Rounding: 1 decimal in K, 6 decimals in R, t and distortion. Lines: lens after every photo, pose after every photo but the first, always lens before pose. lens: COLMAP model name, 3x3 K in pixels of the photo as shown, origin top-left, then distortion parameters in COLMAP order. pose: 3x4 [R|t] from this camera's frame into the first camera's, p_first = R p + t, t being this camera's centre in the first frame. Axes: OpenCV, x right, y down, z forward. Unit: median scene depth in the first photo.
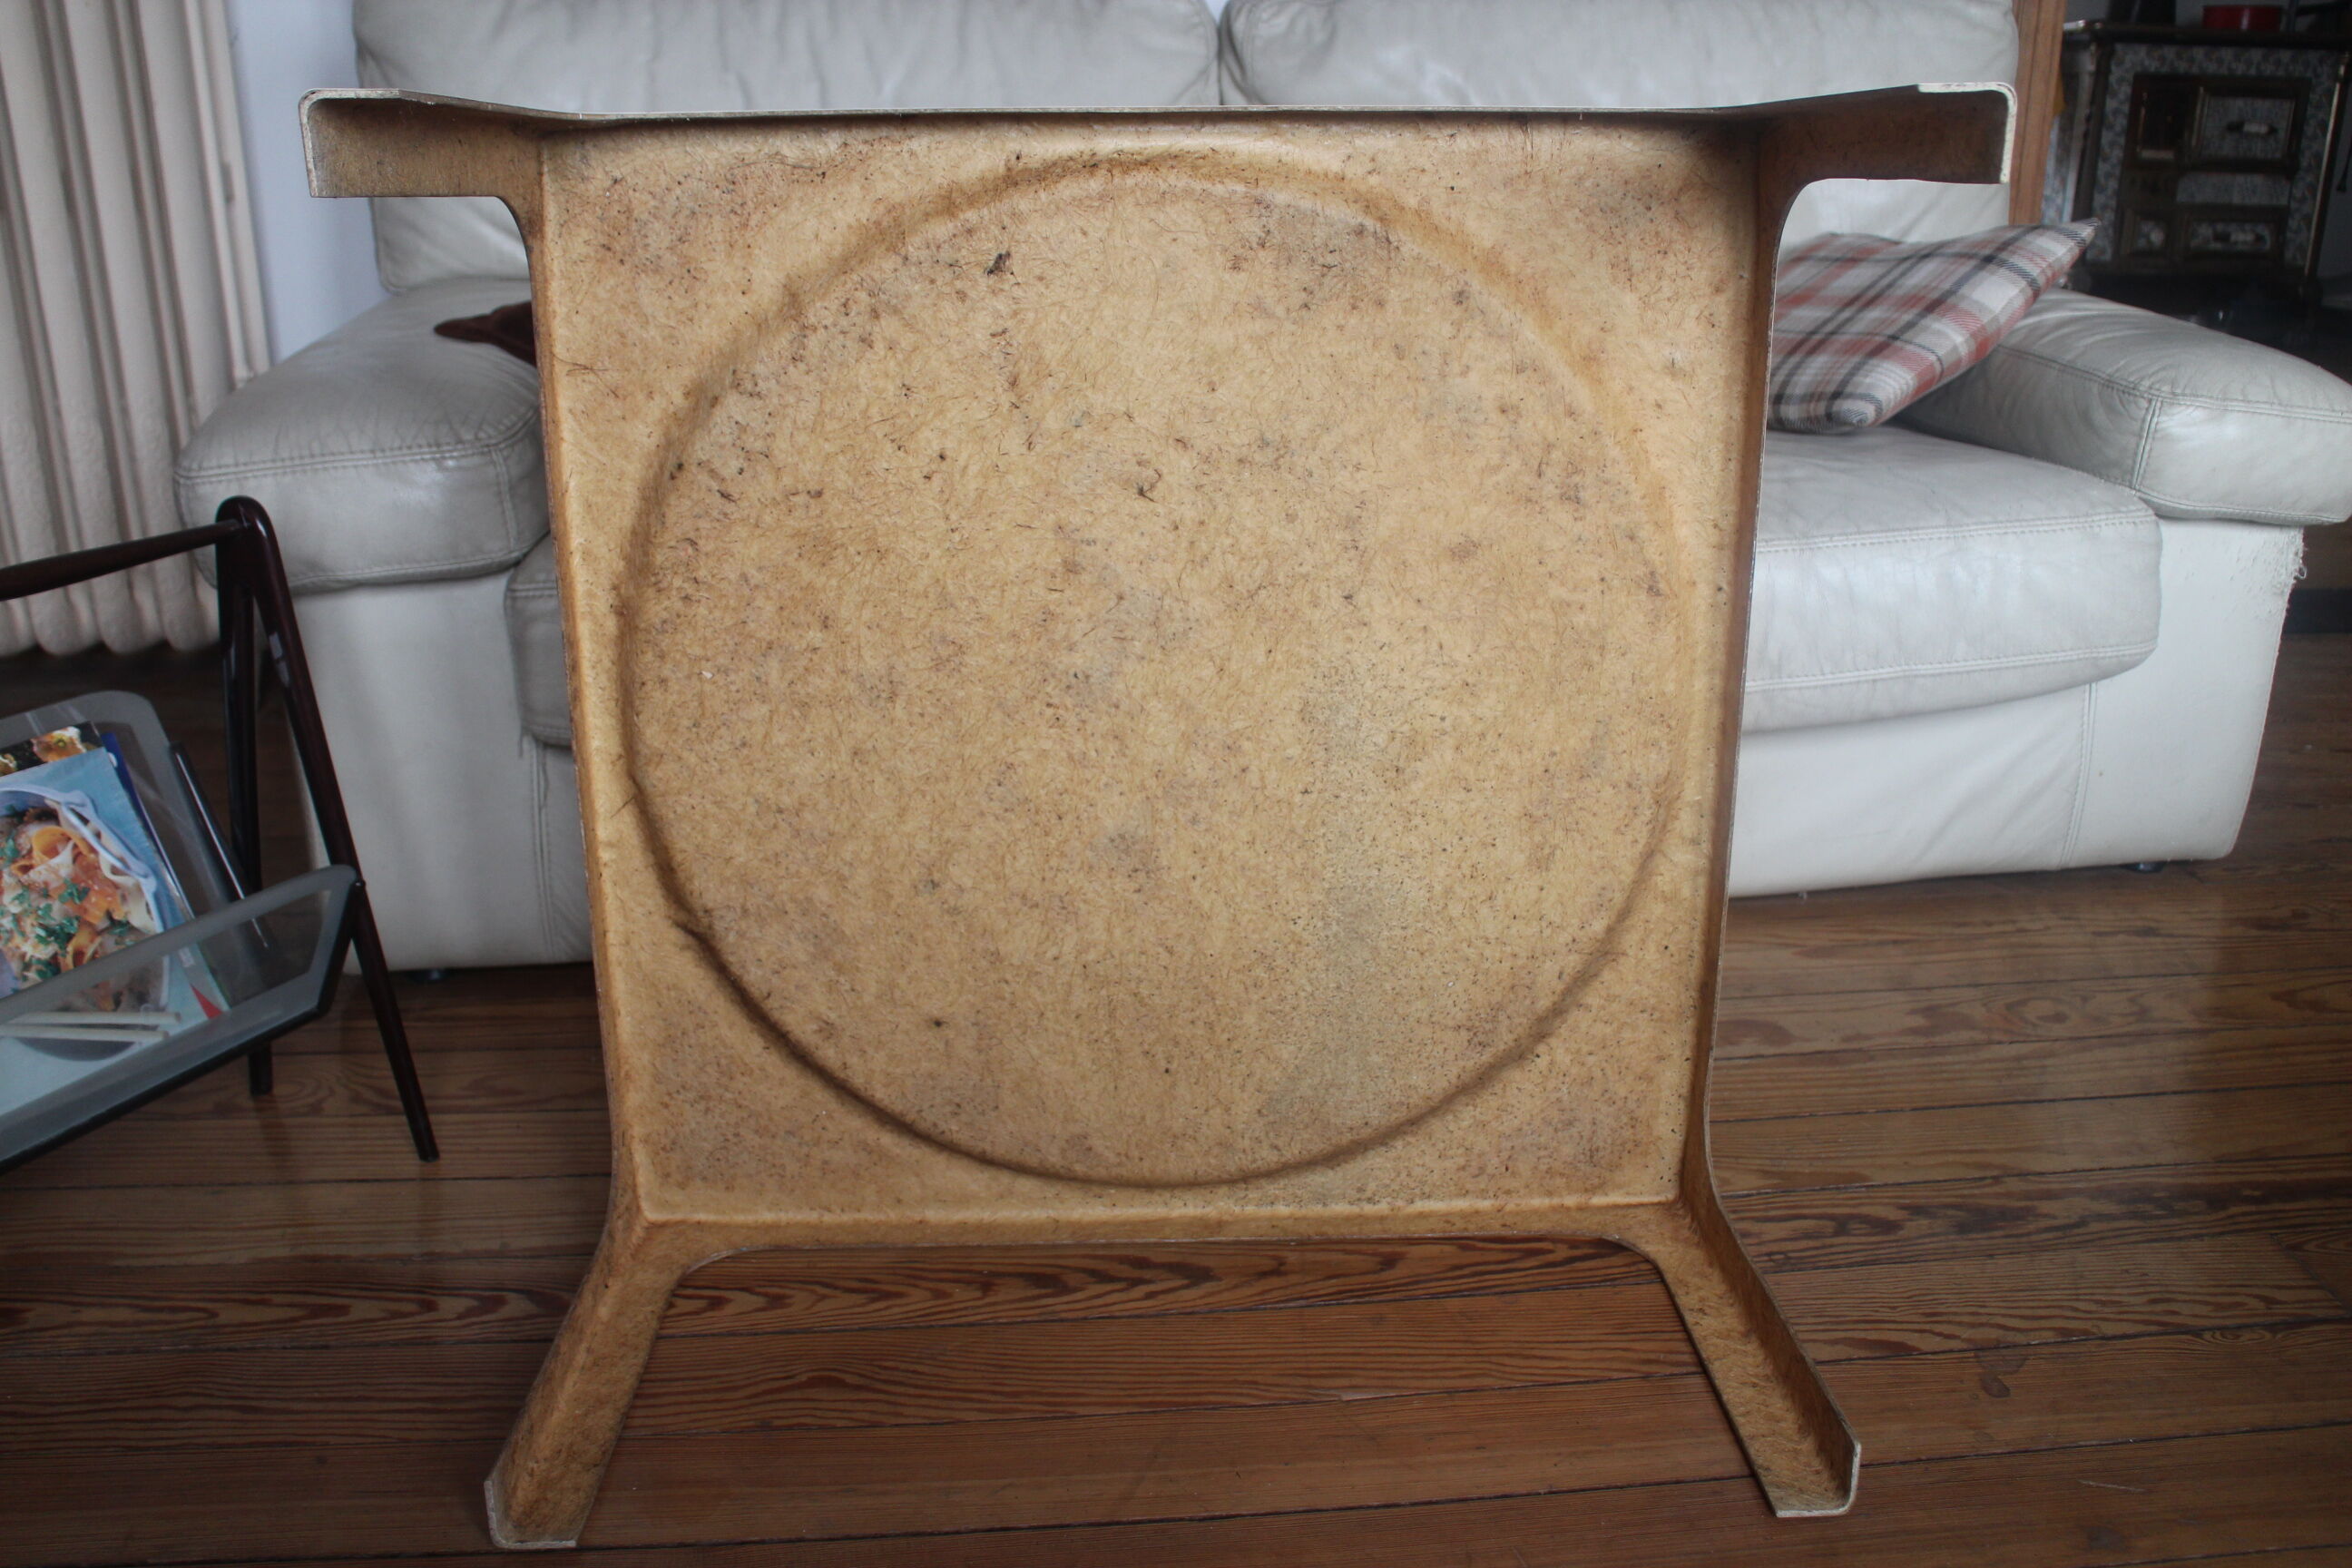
lens RADIAL K [[2016.5, 0, 1212.1], [0, 2016.5, 763.1], [0, 0, 1]] dist [-0.162413, 0.133190]
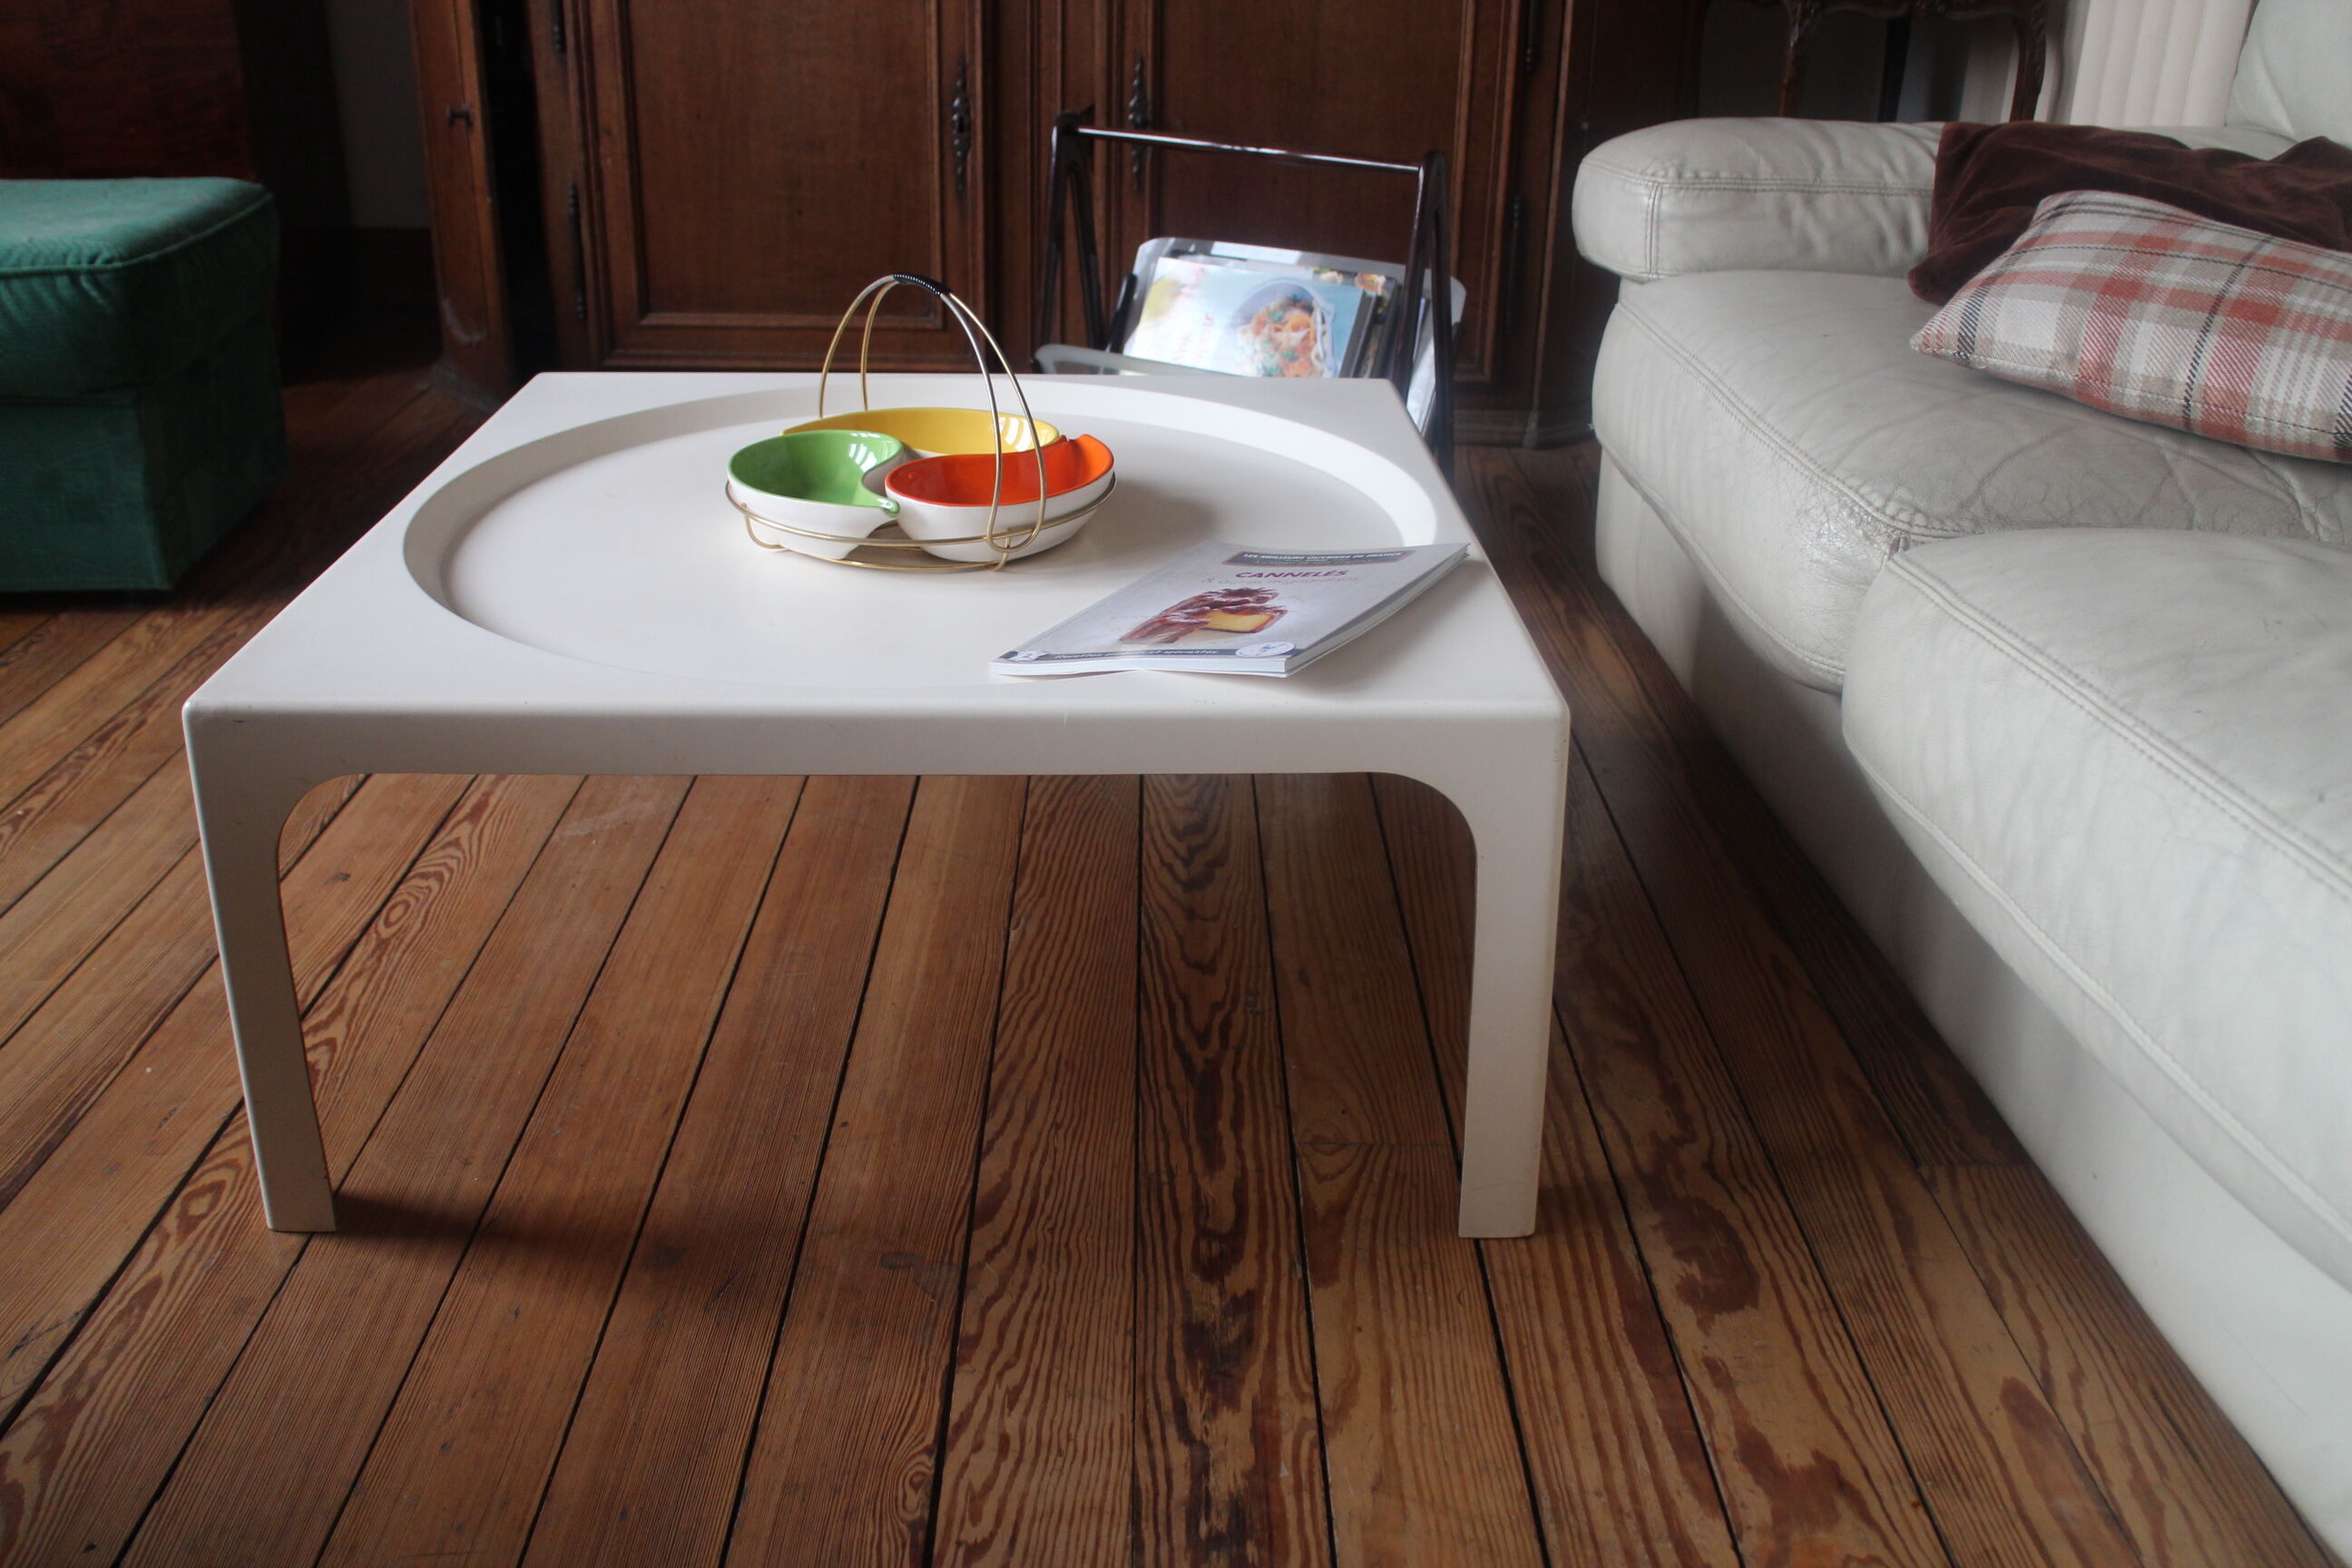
lens RADIAL K [[2016.5, 0, 1212.1], [0, 2016.5, 763.1], [0, 0, 1]] dist [-0.162413, 0.133190]
pose [[-0.071762, 0.410987, -0.908813, 0.853085], [-0.356268, 0.840493, 0.408222, -0.242216], [0.931624, 0.353075, 0.086105, 0.712242]]
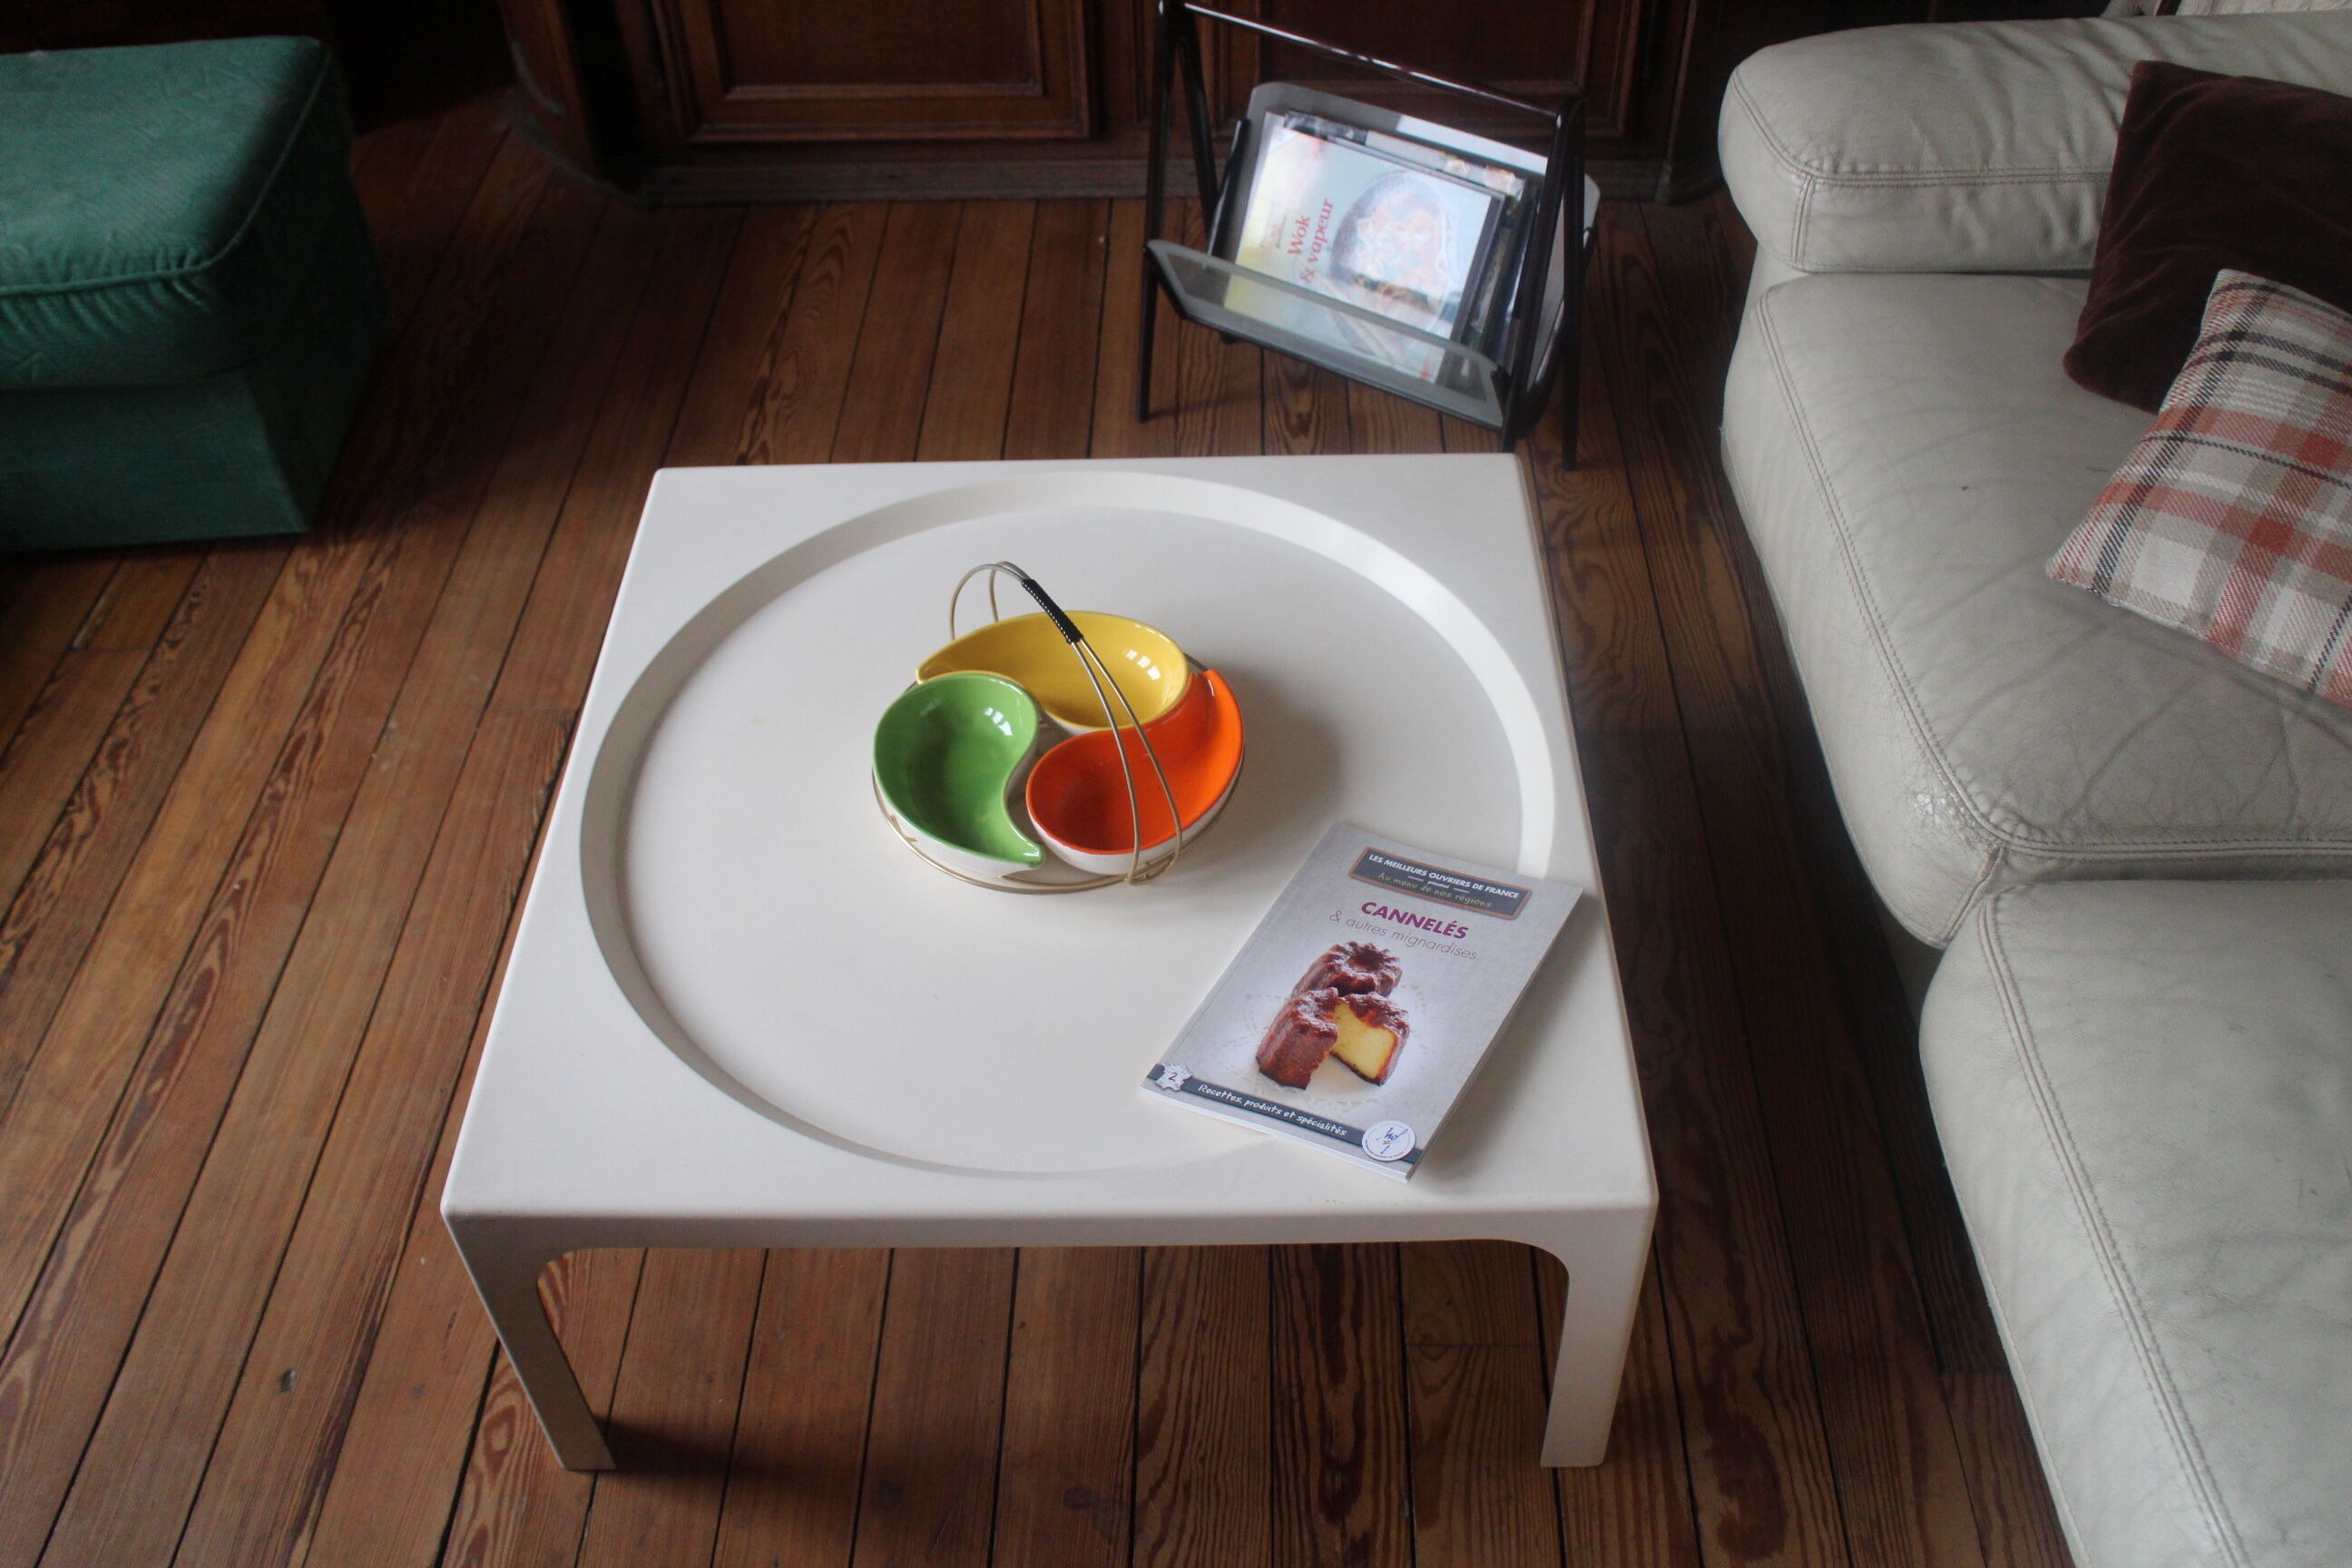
lens RADIAL K [[2016.5, 0, 1212.1], [0, 2016.5, 763.1], [0, 0, 1]] dist [-0.162413, 0.133190]
pose [[-0.109522, 0.711382, -0.694219, 0.654847], [-0.320431, 0.635866, 0.702139, -0.587892], [0.940919, 0.299349, 0.158308, 0.555692]]
